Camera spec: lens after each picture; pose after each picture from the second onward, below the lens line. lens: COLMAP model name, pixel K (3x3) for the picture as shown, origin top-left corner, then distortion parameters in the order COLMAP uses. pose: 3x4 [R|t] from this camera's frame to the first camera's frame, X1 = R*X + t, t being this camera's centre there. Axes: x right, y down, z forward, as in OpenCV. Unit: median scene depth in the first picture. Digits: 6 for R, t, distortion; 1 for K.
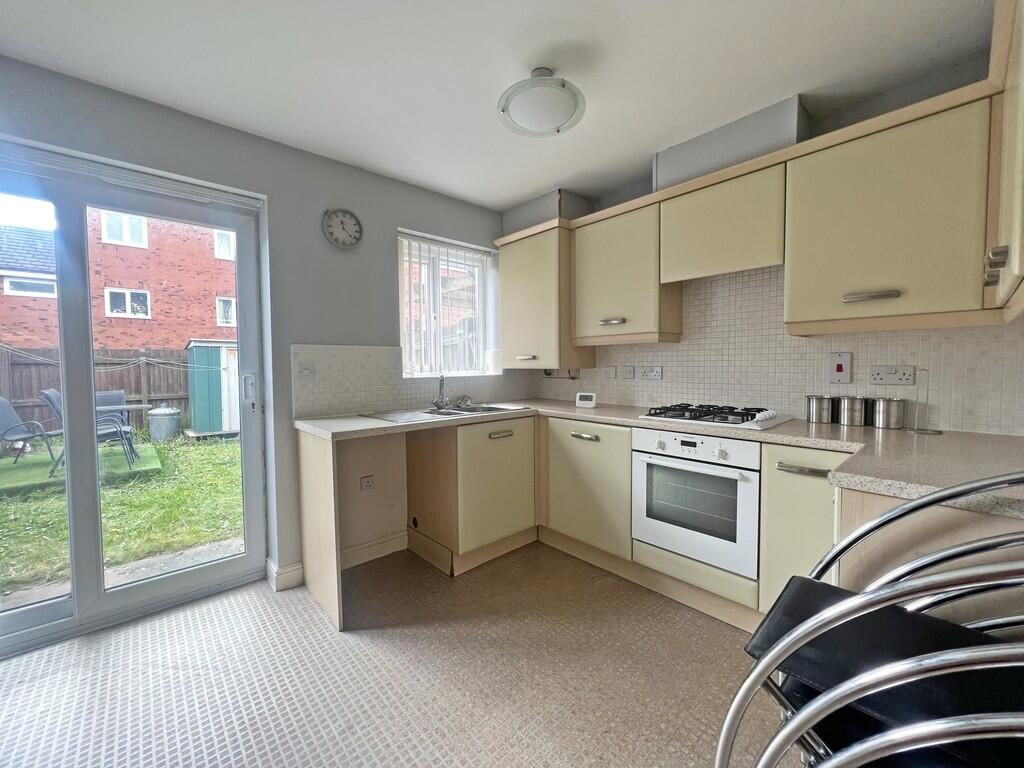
lens RADIAL K [[413.5, 0, 518.0], [0, 413.5, 383.1], [0, 0, 1]] dist [0.001517, 0.000179]
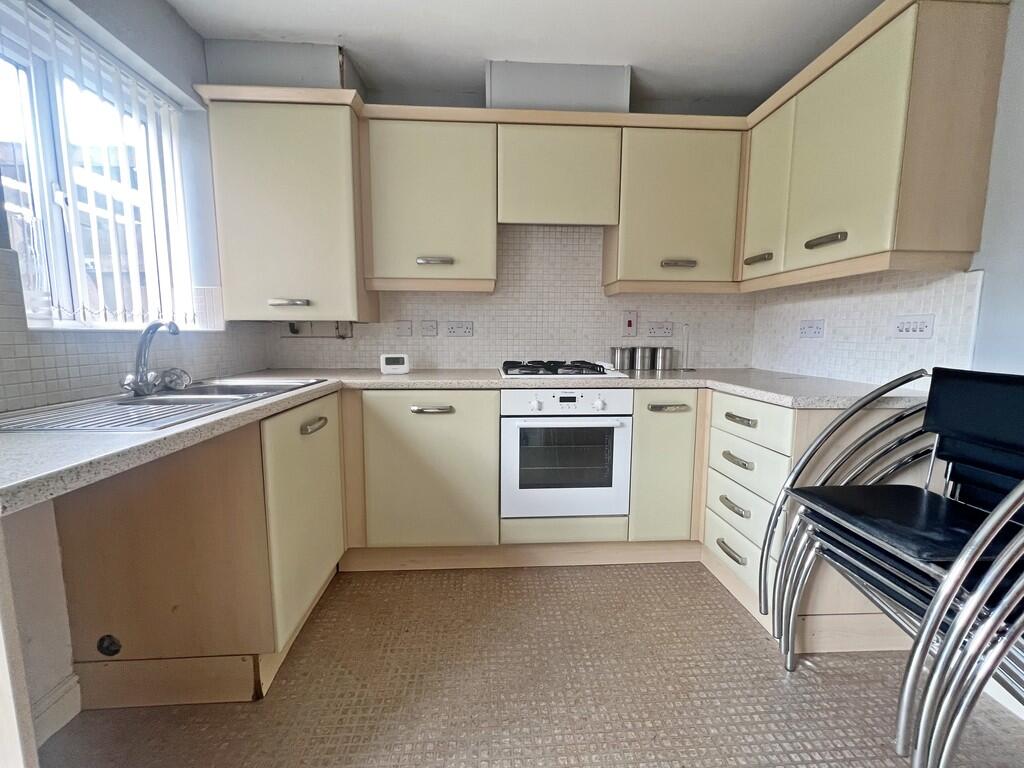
lens RADIAL K [[421.2, 0, 515.4], [0, 421.2, 383.0], [0, 0, 1]] dist [-0.003203, 0.000050]
pose [[0.630934, -0.080042, 0.771696, -0.350500], [0.028508, 0.996384, 0.080039, 0.025146], [-0.775312, -0.028500, 0.630935, 0.424567]]
